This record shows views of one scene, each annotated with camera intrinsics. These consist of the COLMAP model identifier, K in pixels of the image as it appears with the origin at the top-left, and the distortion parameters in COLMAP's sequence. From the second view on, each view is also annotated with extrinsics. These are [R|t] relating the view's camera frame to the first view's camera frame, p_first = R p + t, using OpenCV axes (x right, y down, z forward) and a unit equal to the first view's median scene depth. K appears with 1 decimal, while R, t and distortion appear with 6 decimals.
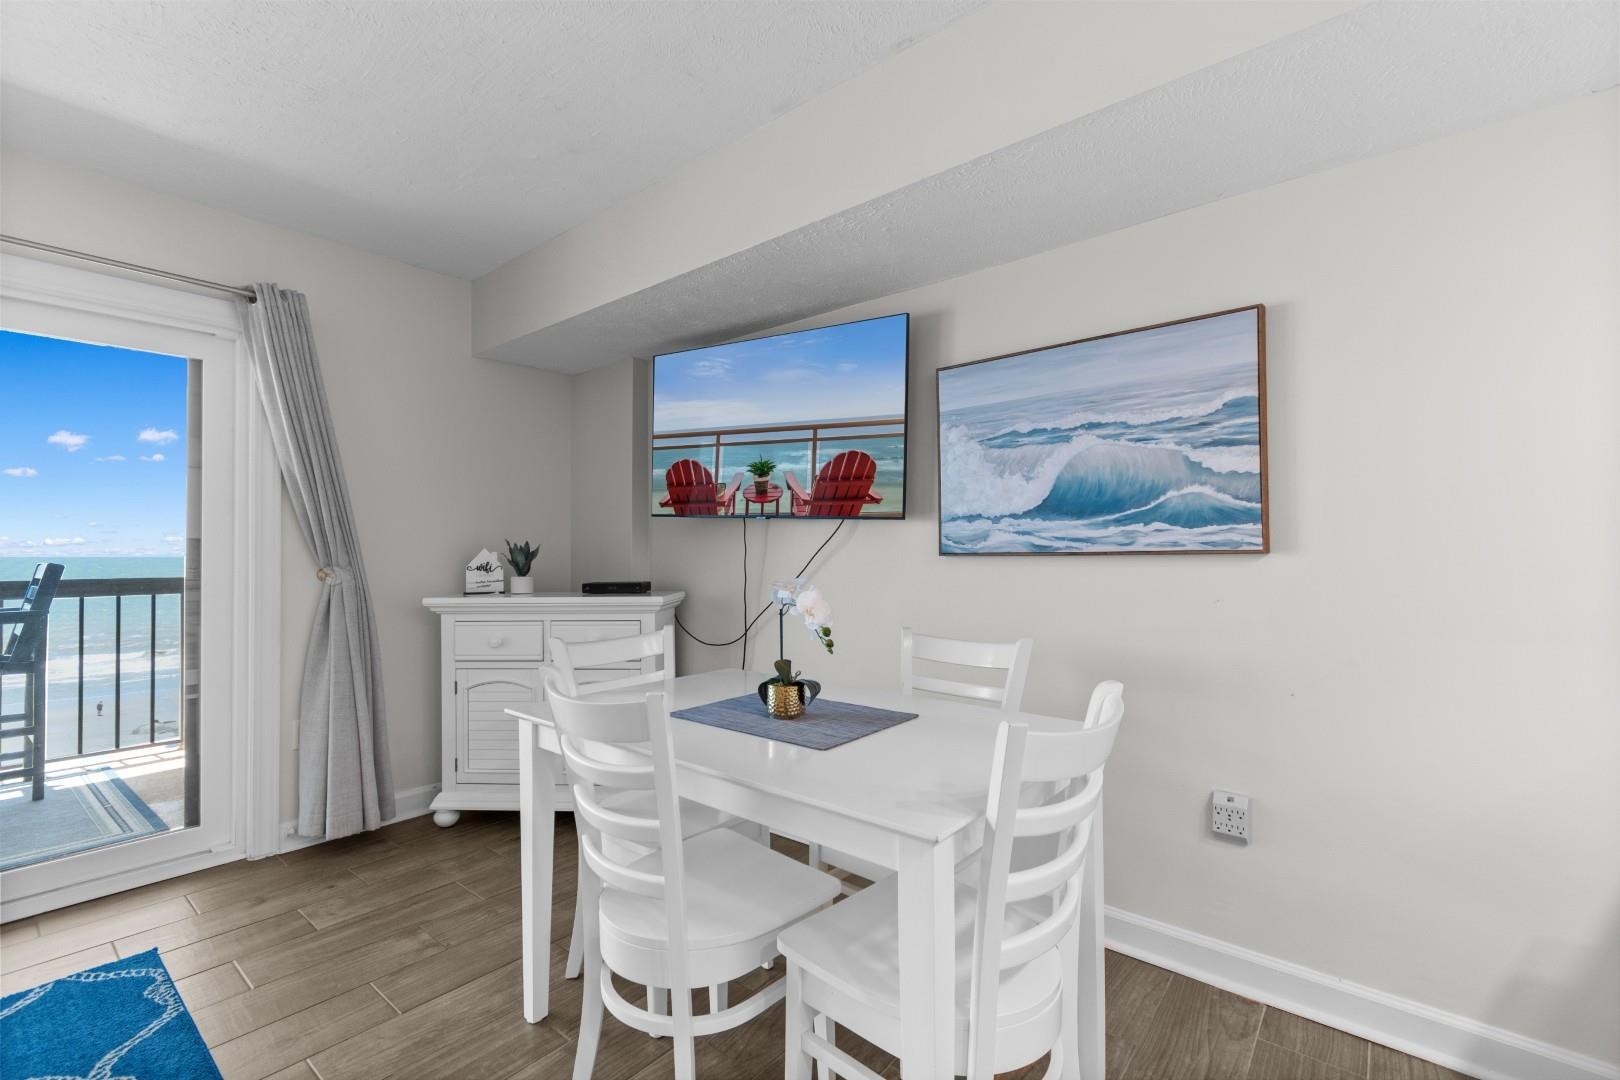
lens RADIAL K [[718.2, 0, 822.7], [0, 718.2, 539.1], [0, 0, 1]] dist [0.004542, -0.004004]
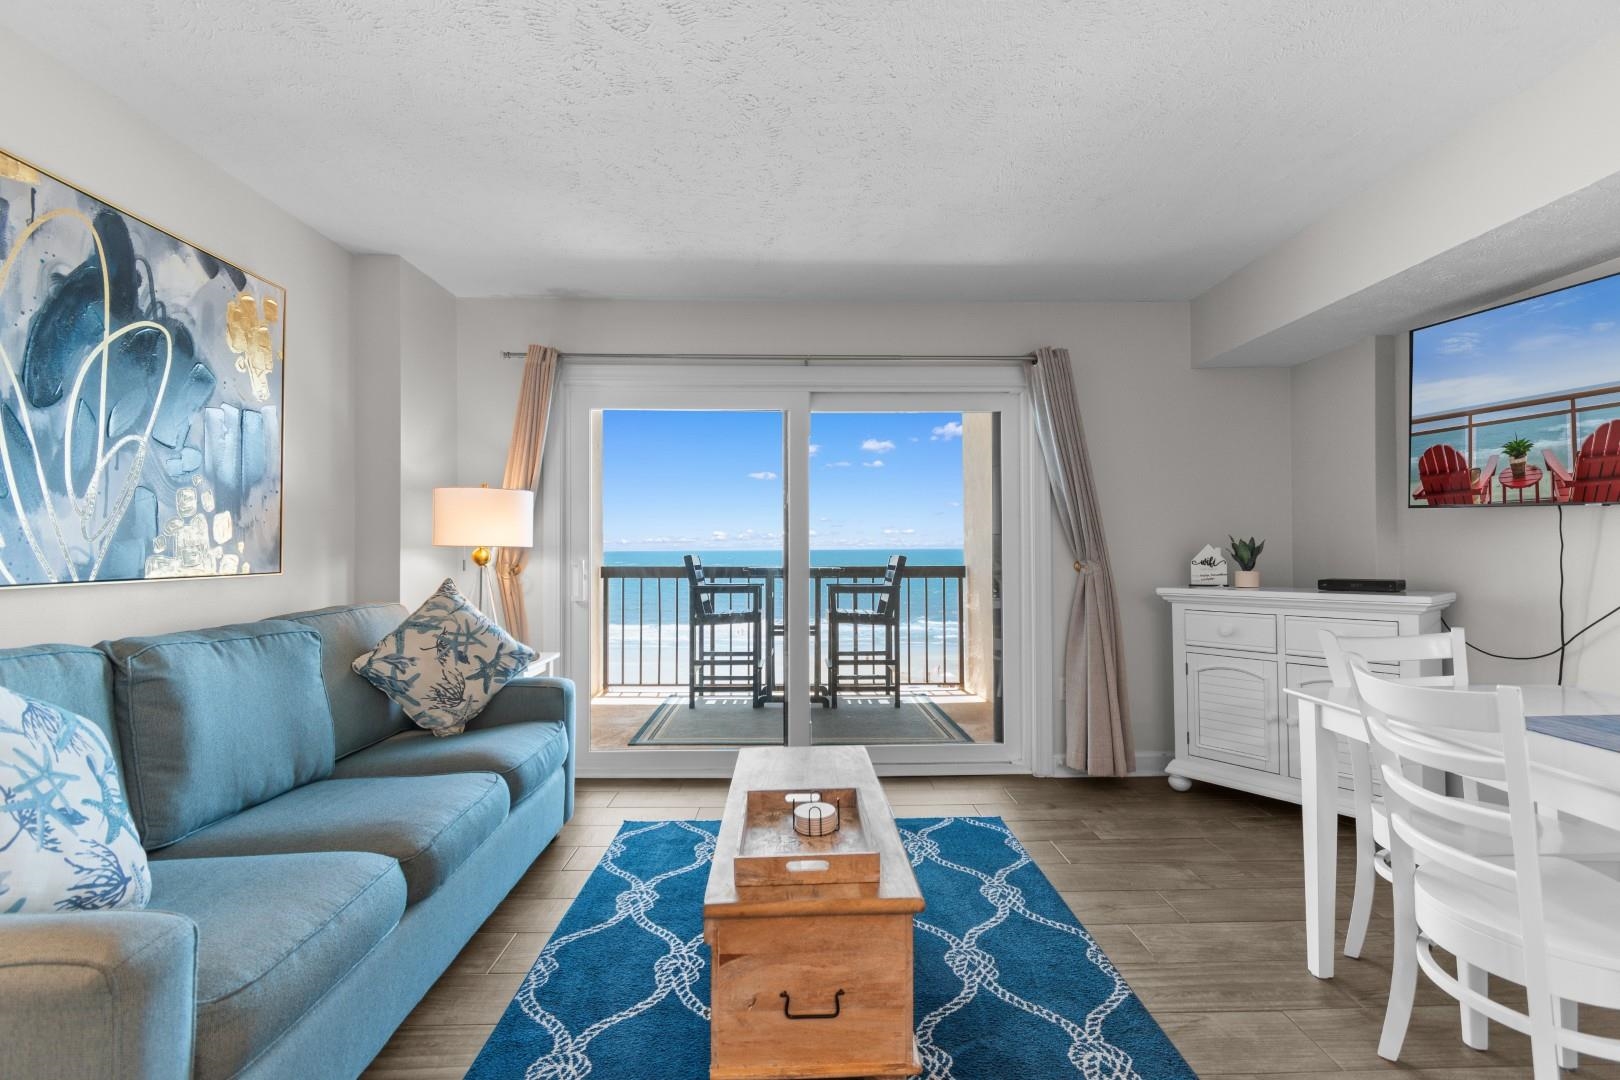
lens RADIAL K [[718.2, 0, 813.9], [0, 718.2, 543.2], [0, 0, 1]] dist [0.004542, -0.004004]
pose [[0.651035, -0.004322, -0.759036, -0.048894], [0.014842, 0.999865, 0.007037, -0.006564], [0.758903, -0.015847, 0.651011, -0.209090]]
